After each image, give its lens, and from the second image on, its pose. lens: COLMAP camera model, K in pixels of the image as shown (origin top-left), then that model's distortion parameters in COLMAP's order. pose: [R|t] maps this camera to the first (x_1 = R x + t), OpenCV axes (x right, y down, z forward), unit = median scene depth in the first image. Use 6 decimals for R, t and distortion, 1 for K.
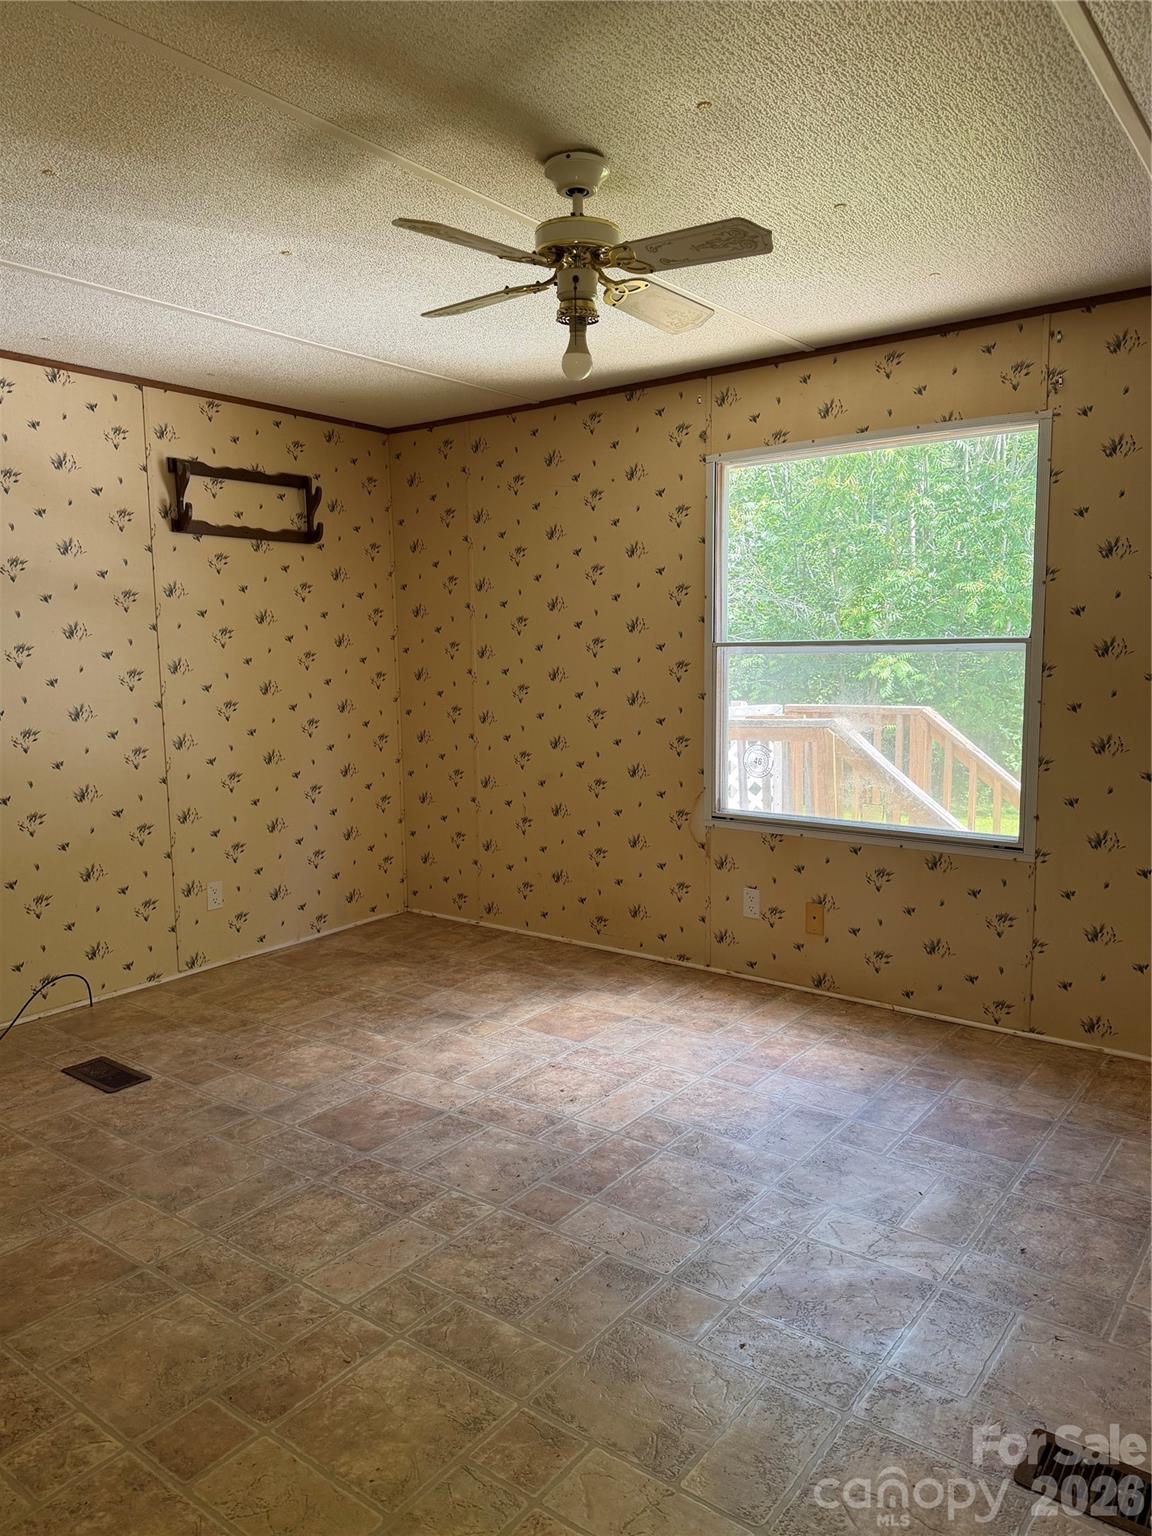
lens RADIAL K [[1078.2, 0, 576.0], [0, 1078.2, 768.0], [0, 0, 1]] dist [0.091814, -0.143957]
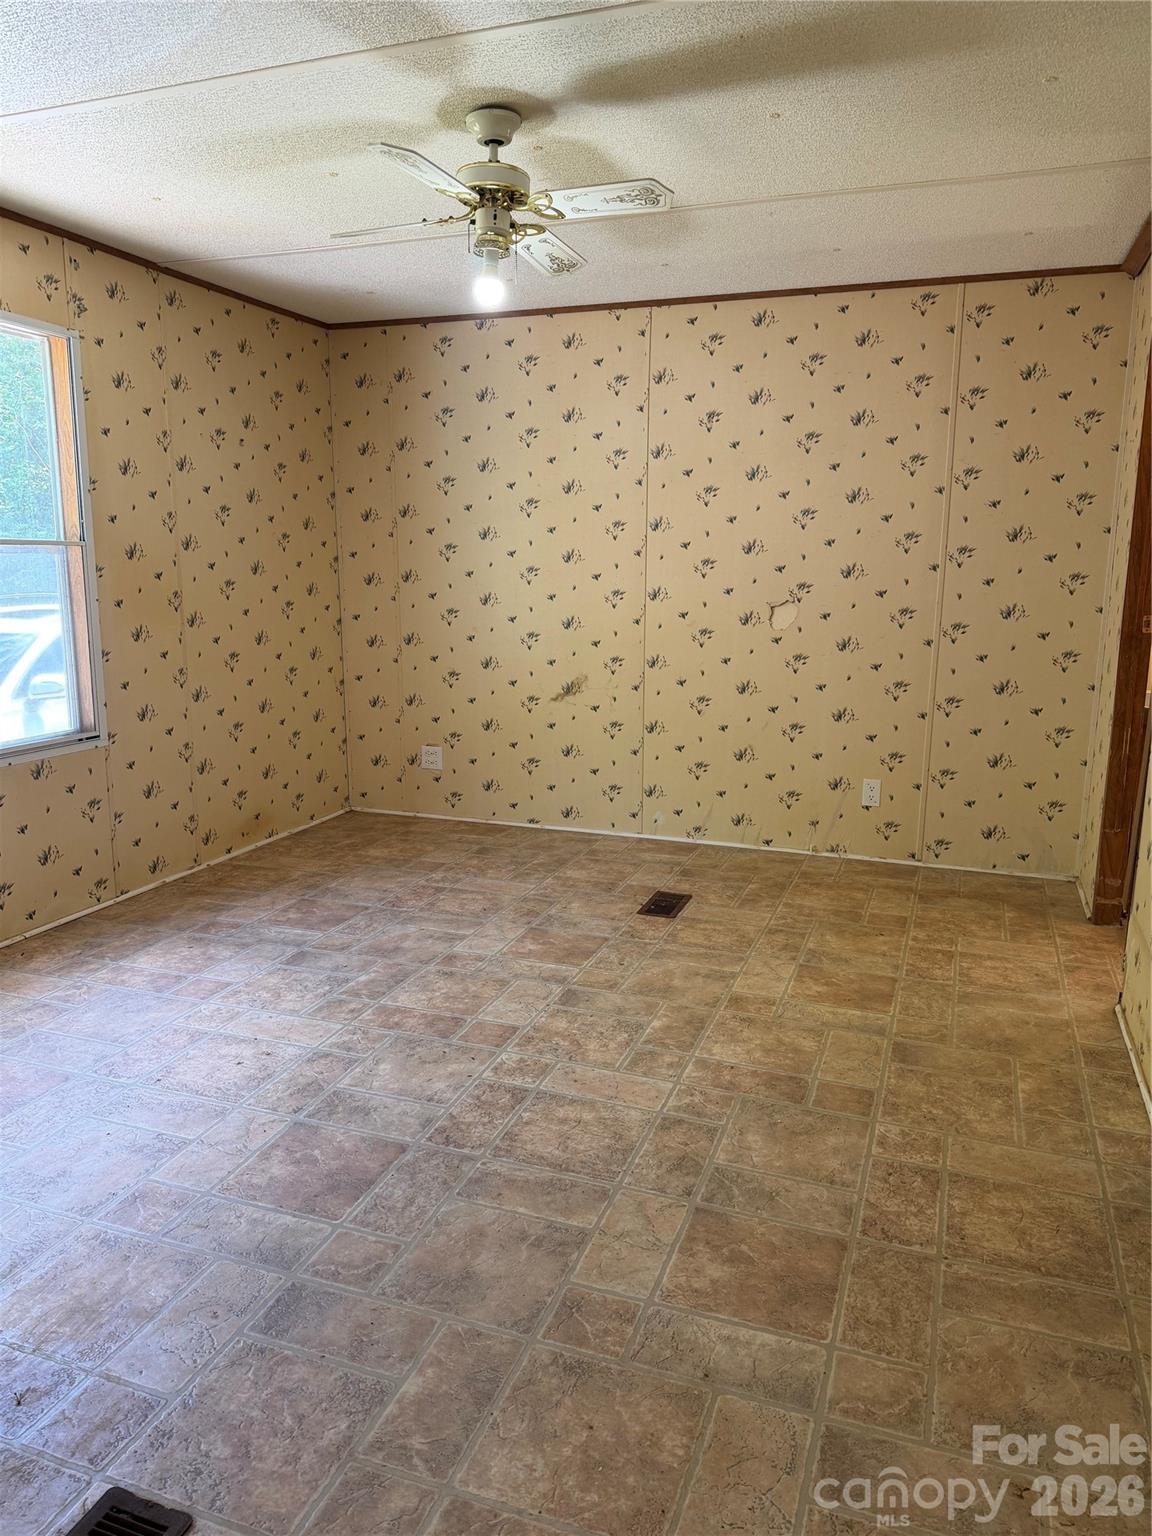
lens RADIAL K [[1078.2, 0, 576.0], [0, 1078.2, 768.0], [0, 0, 1]] dist [0.091814, -0.143957]
pose [[-0.299234, -0.167010, 0.939450, -0.883681], [0.116843, 0.970740, 0.209789, -0.078697], [-0.946999, 0.172544, -0.270964, 0.969579]]
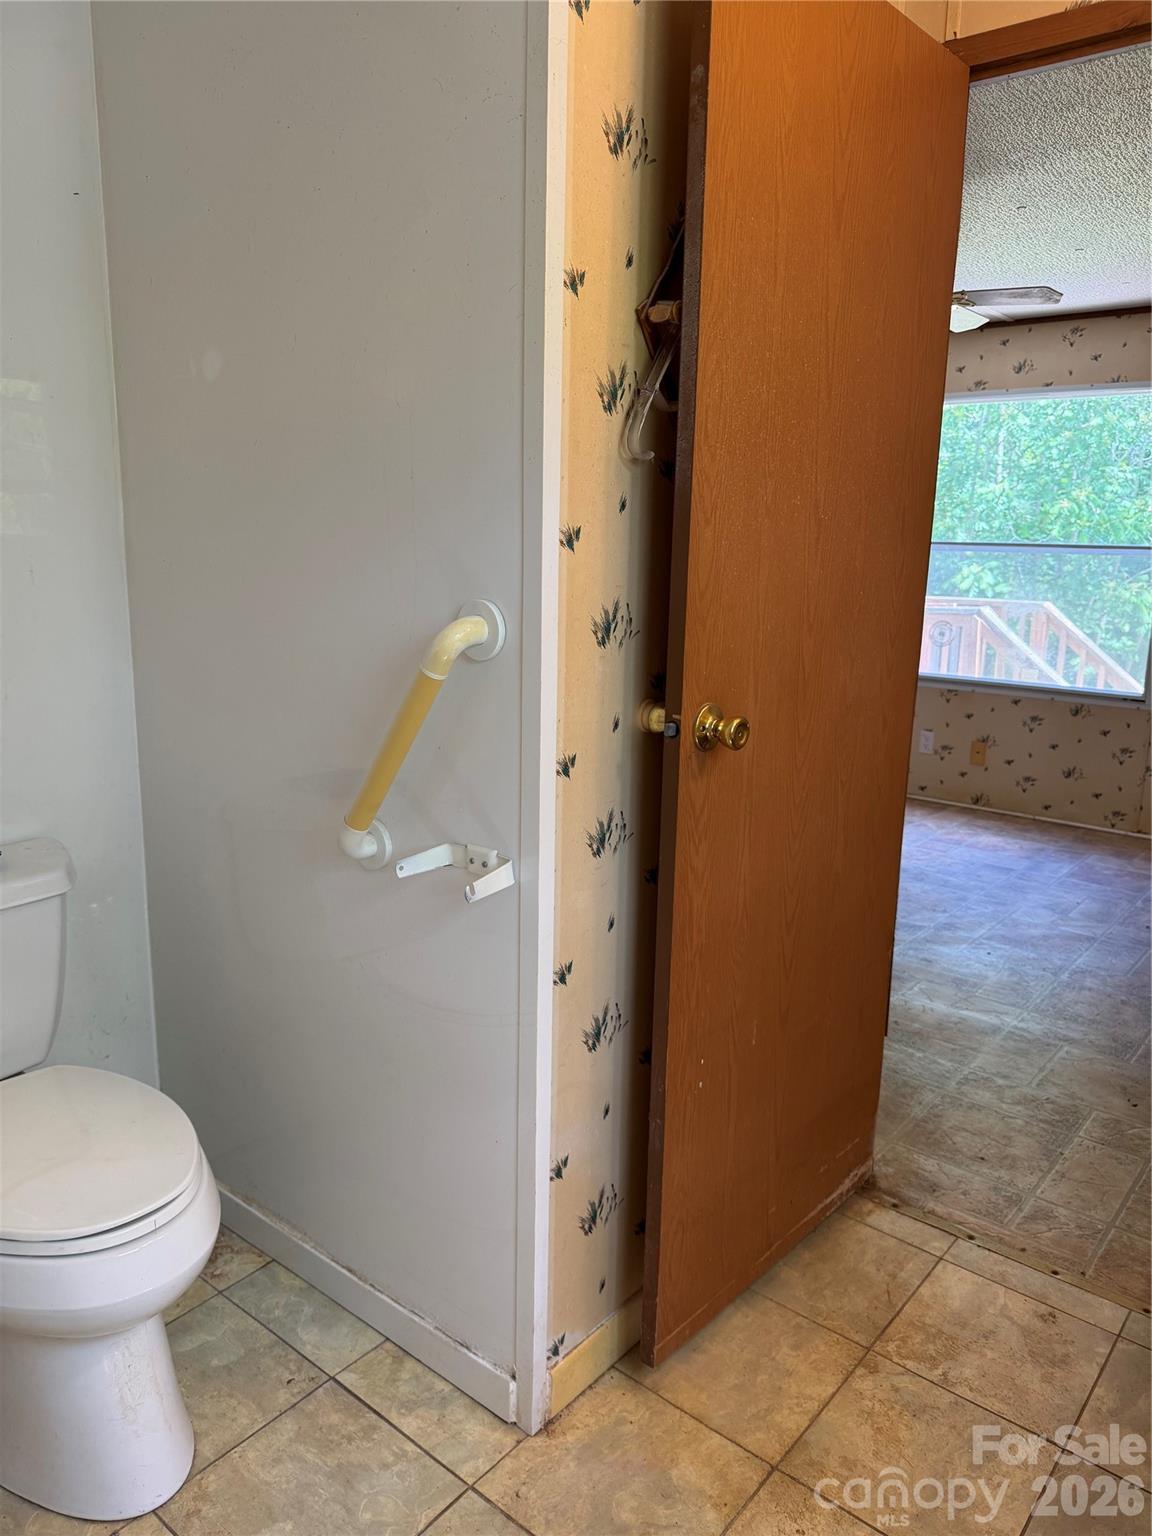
lens RADIAL K [[1094.2, 0, 576.0], [0, 1094.2, 768.0], [0, 0, 1]] dist [0.004372, 0.000424]
pose [[0.998622, 0.044161, -0.028369, -0.306465], [-0.041481, 0.995172, 0.088954, 0.074098], [0.032161, -0.087655, 0.995632, -0.474176]]
